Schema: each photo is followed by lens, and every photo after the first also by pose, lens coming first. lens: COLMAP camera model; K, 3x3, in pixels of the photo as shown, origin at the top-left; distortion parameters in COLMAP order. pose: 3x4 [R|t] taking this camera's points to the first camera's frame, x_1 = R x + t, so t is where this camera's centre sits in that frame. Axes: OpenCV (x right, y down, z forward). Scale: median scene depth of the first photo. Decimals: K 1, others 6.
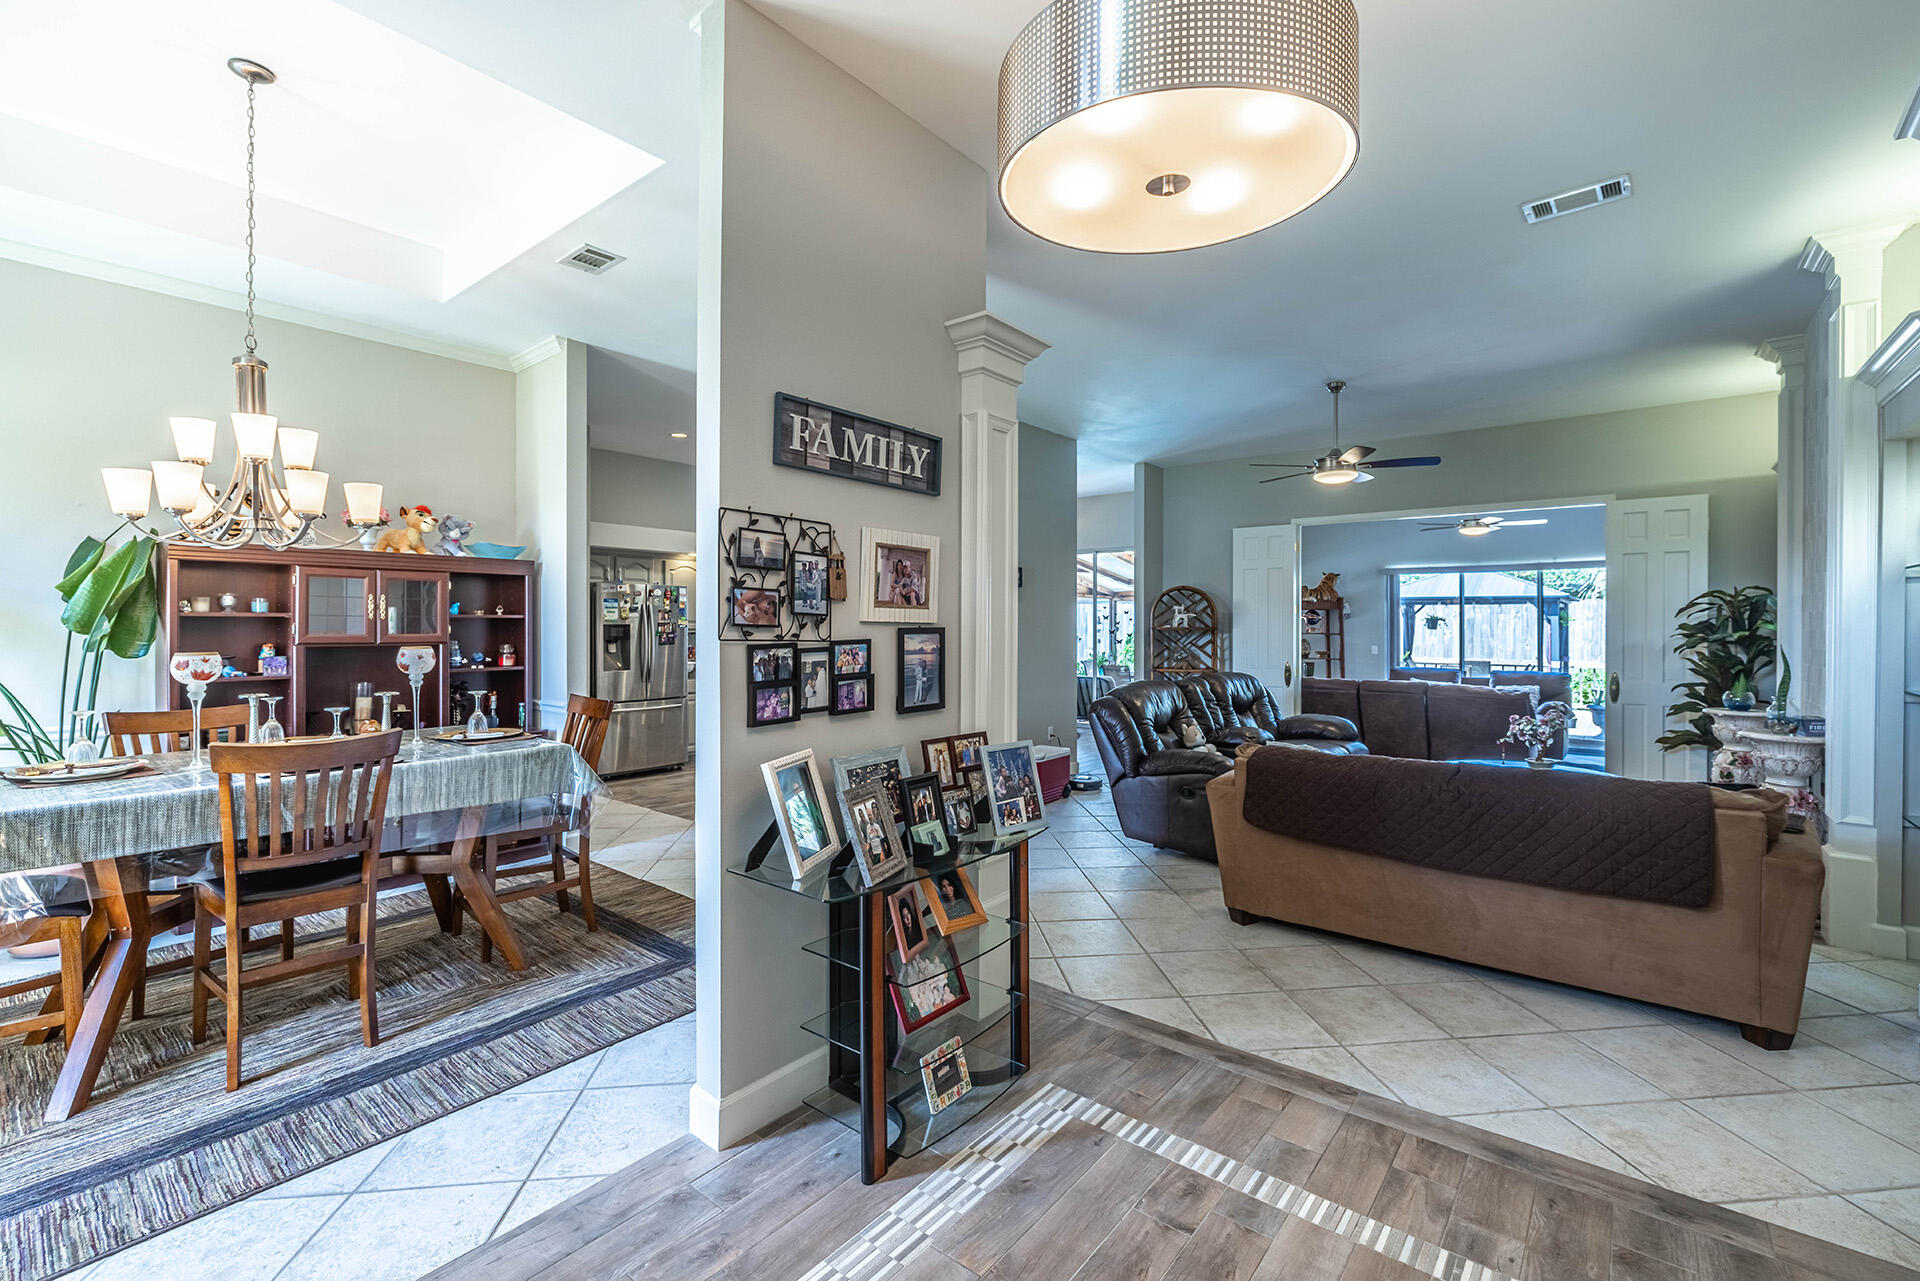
lens RADIAL K [[822.6, 0, 958.7], [0, 822.6, 637.3], [0, 0, 1]] dist [0.000922, 0.000055]
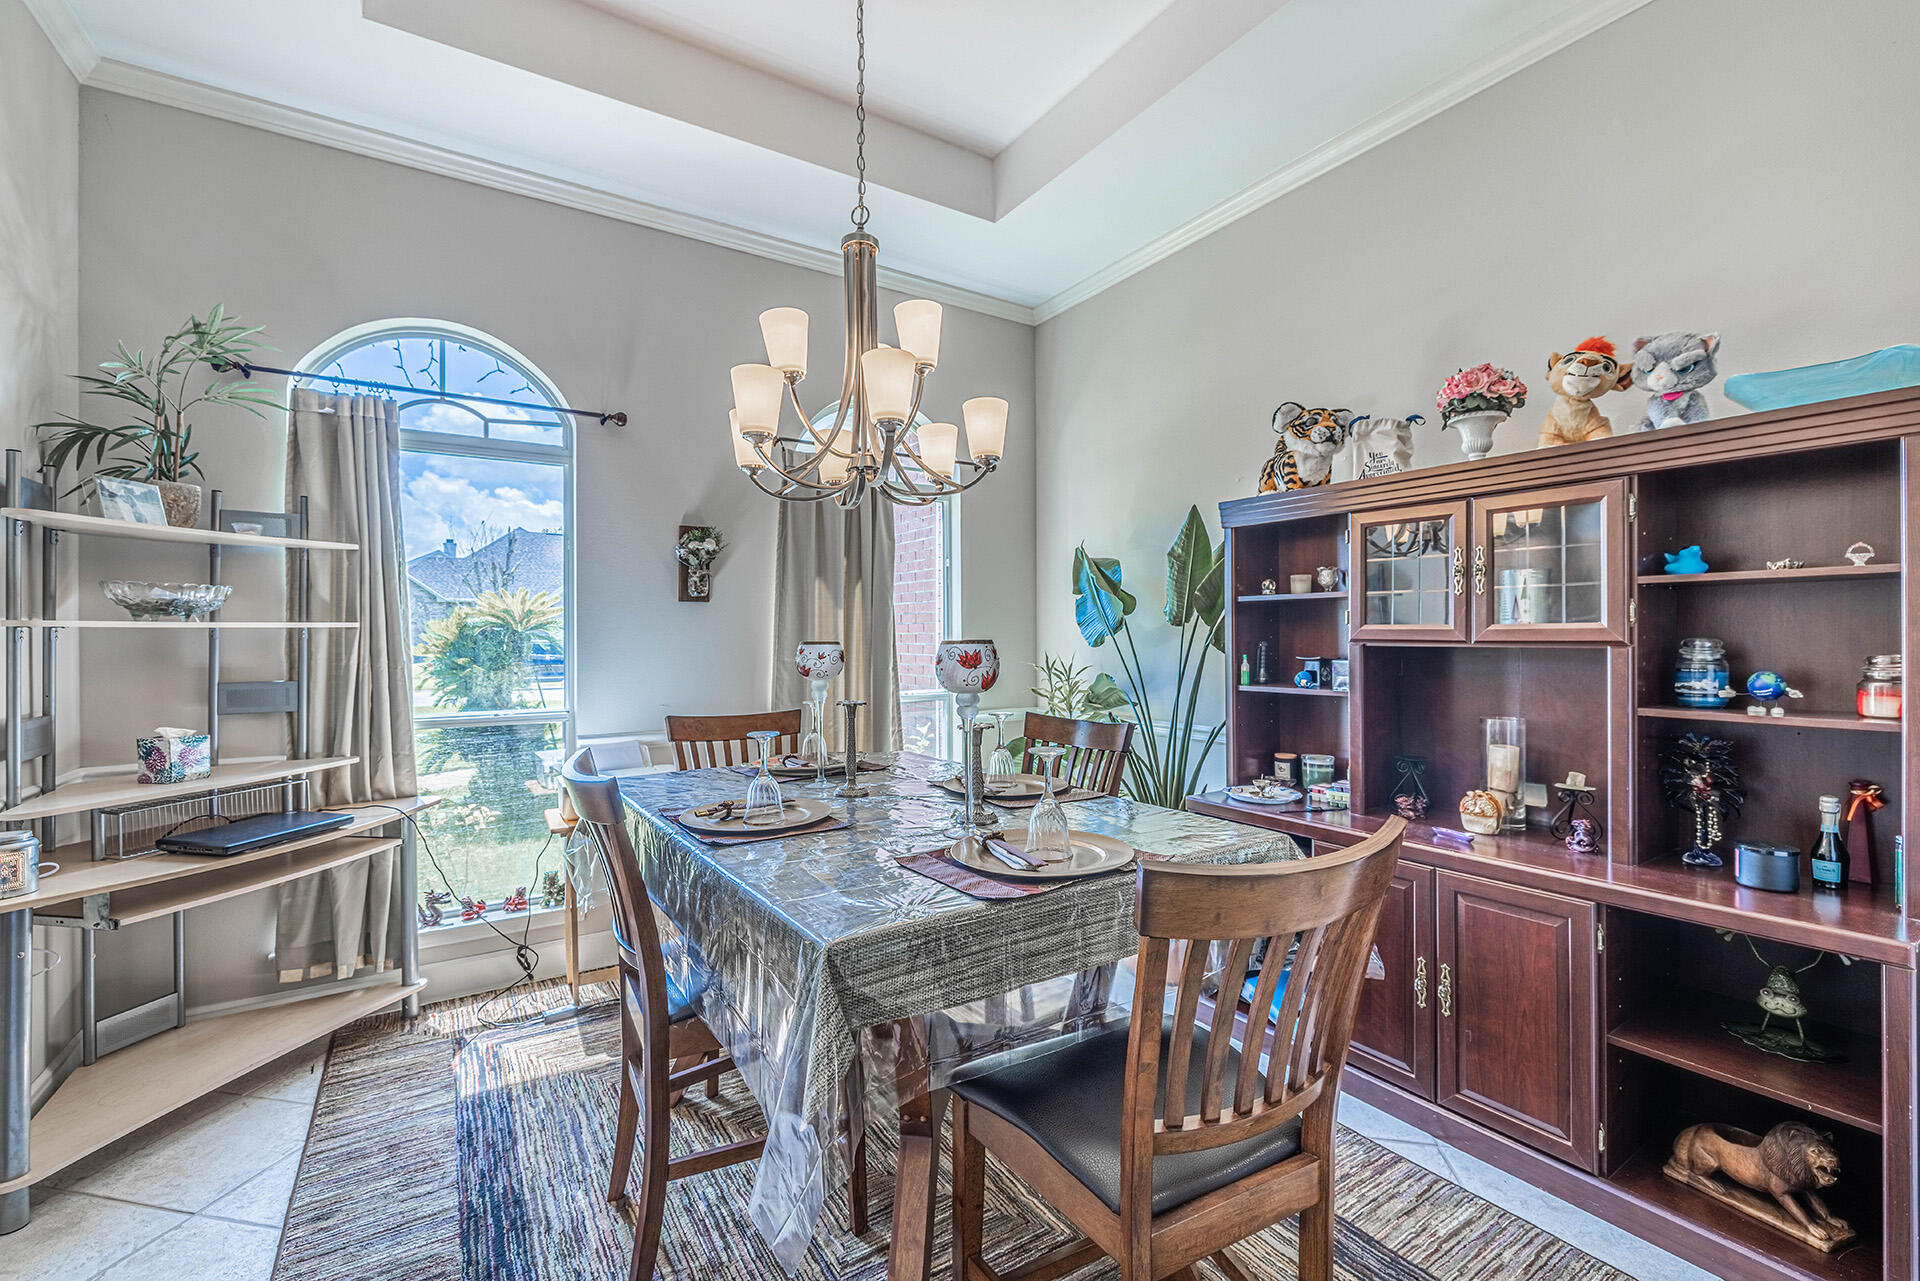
lens RADIAL K [[822.6, 0, 958.2], [0, 822.6, 639.9], [0, 0, 1]] dist [0.000922, 0.000055]
pose [[-0.297678, -0.002305, -0.954663, -0.123572], [0.000477, 0.999997, -0.002563, 0.004382], [0.954666, -0.001219, -0.297676, 0.770067]]
